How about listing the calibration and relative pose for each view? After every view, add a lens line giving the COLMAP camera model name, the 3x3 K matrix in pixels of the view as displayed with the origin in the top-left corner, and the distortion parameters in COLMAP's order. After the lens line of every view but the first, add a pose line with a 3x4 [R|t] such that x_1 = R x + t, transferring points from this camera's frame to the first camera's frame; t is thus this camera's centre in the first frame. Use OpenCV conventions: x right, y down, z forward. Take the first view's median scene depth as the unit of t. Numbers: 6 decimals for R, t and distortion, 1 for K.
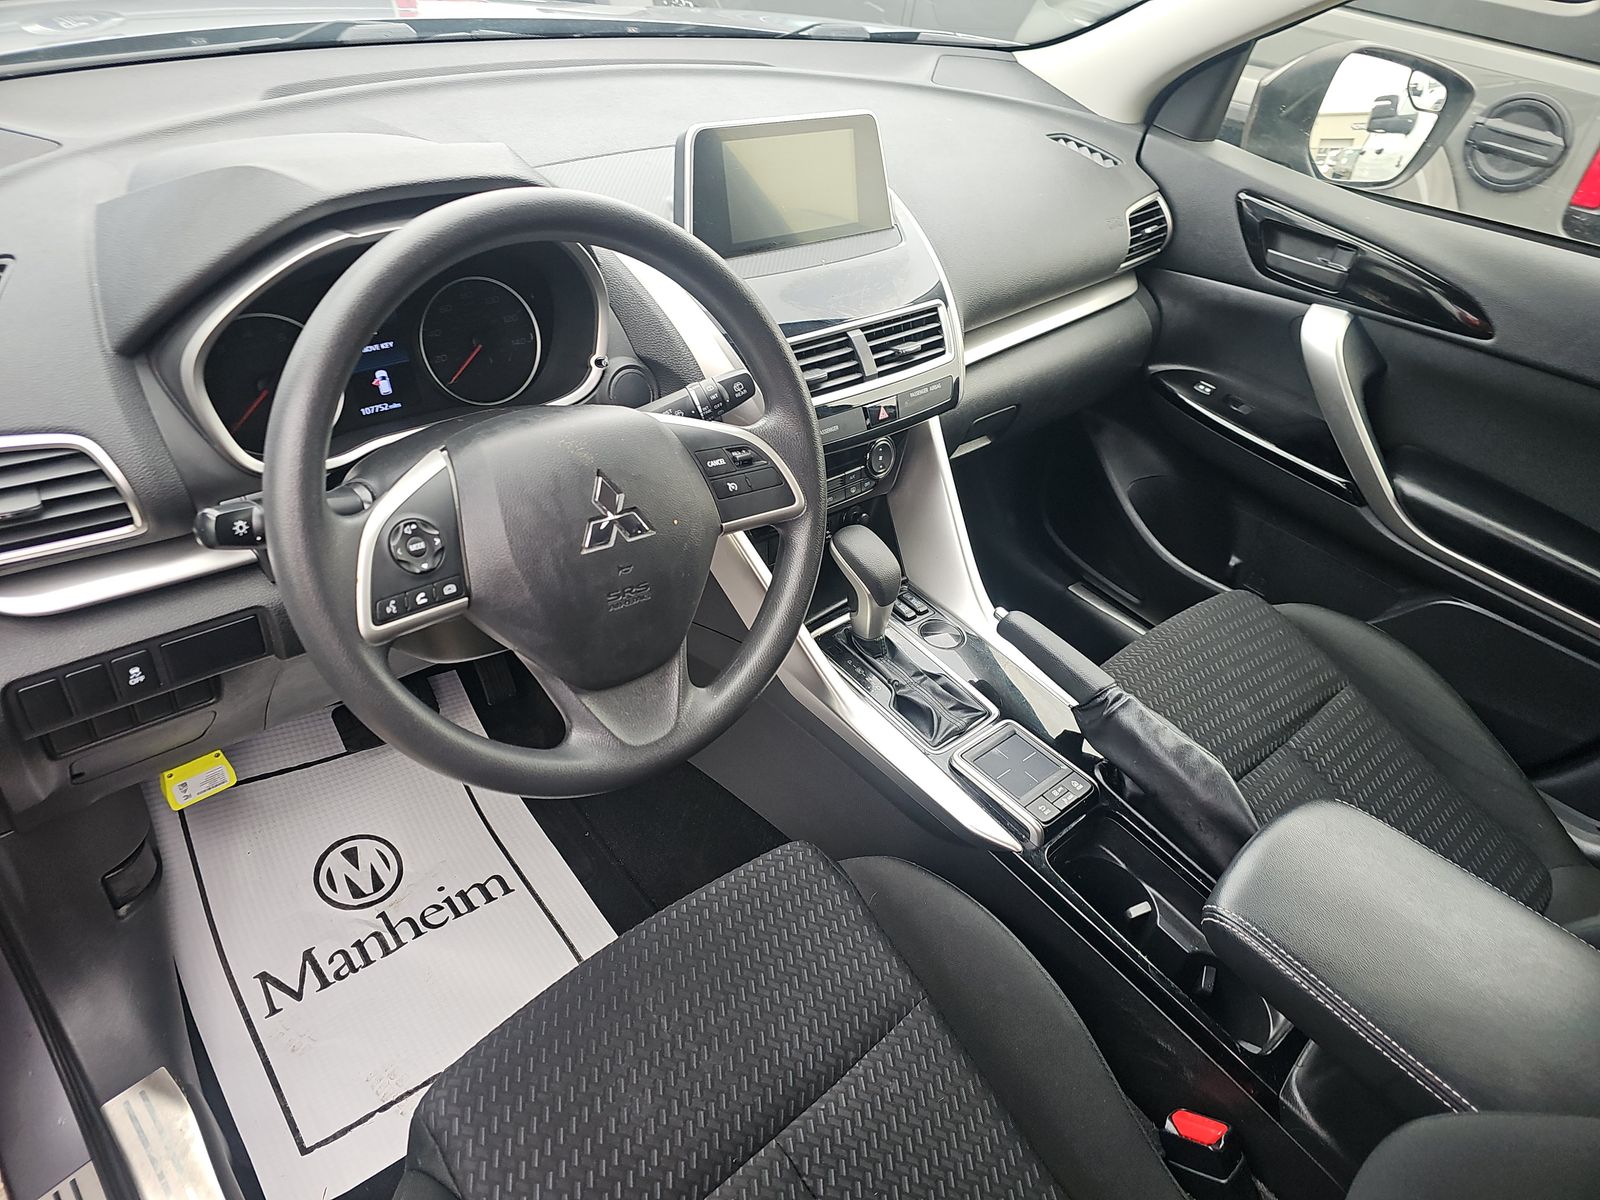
lens RADIAL K [[1052.5, 0, 795.3], [0, 1052.5, 605.0], [0, 0, 1]] dist [0.045569, -0.041275]
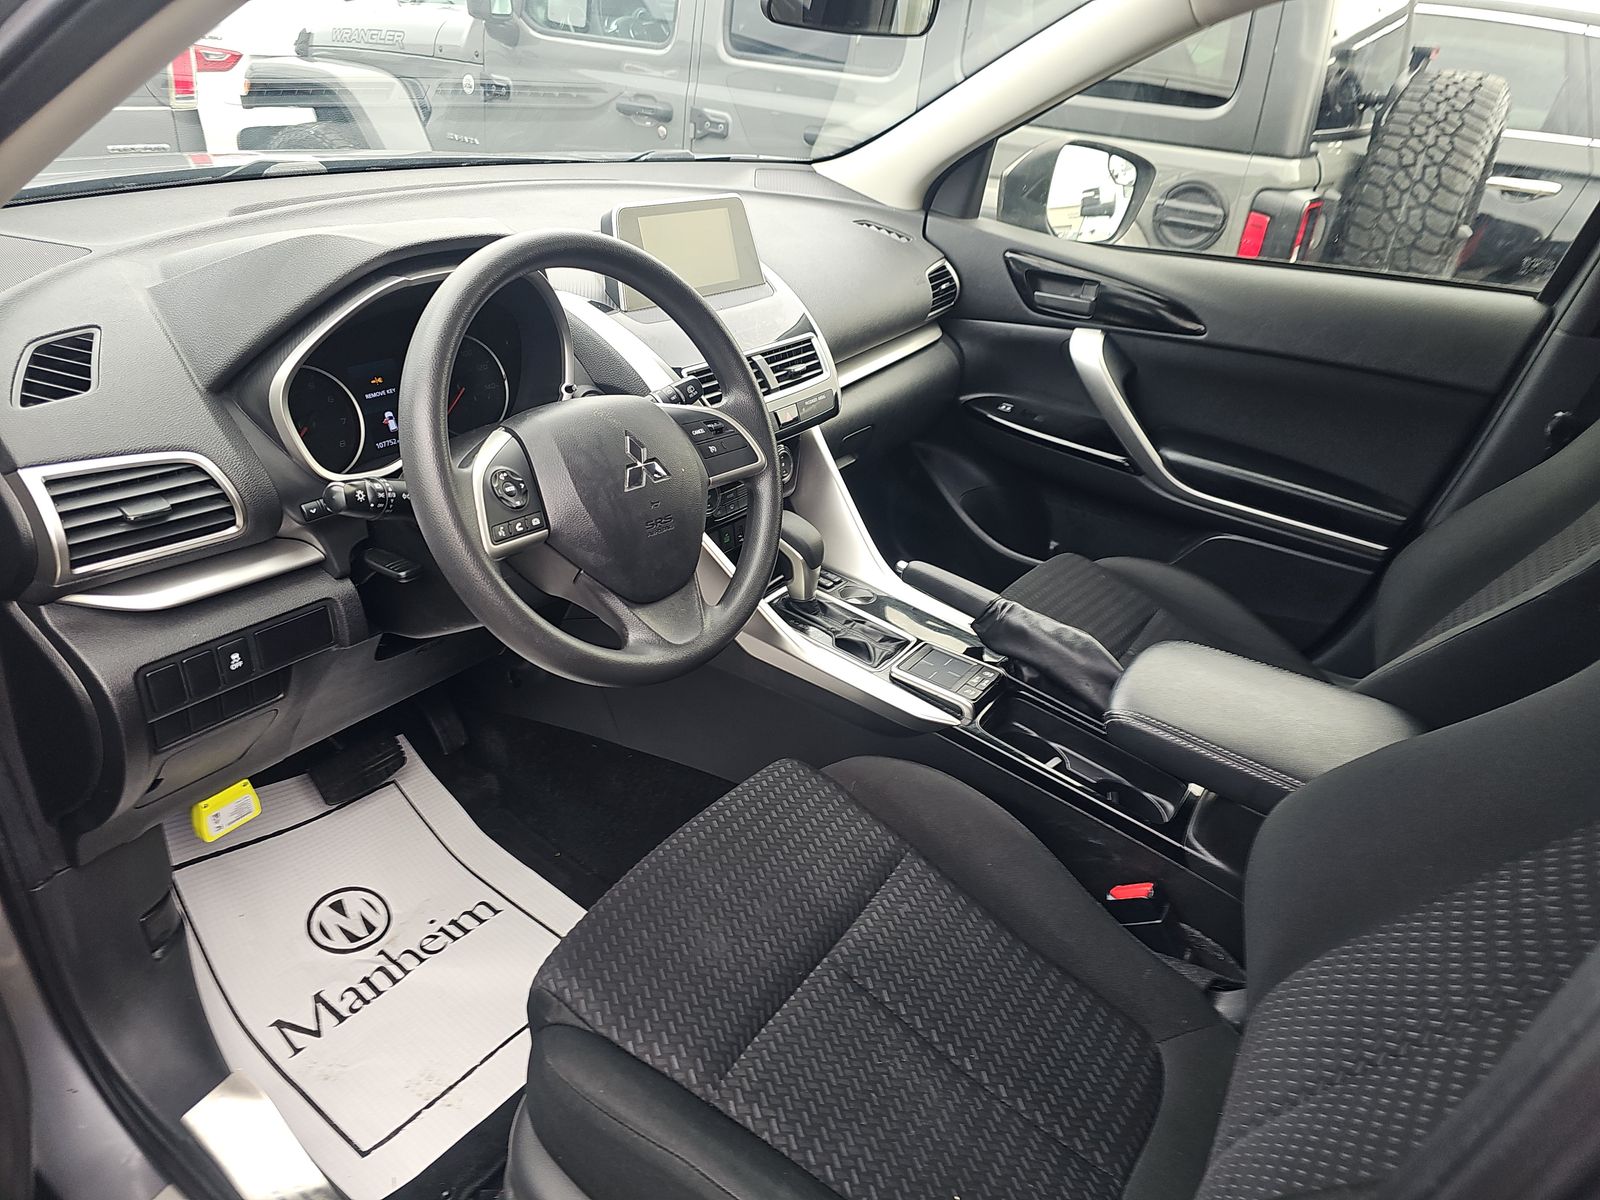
lens RADIAL K [[1044.1, 0, 820.5], [0, 1044.1, 597.4], [0, 0, 1]] dist [0.059399, -0.057756]
pose [[0.968502, -0.144235, 0.202980, -0.157543], [0.169243, 0.979224, -0.111701, 0.168320], [-0.182652, 0.142535, 0.972791, -0.186161]]
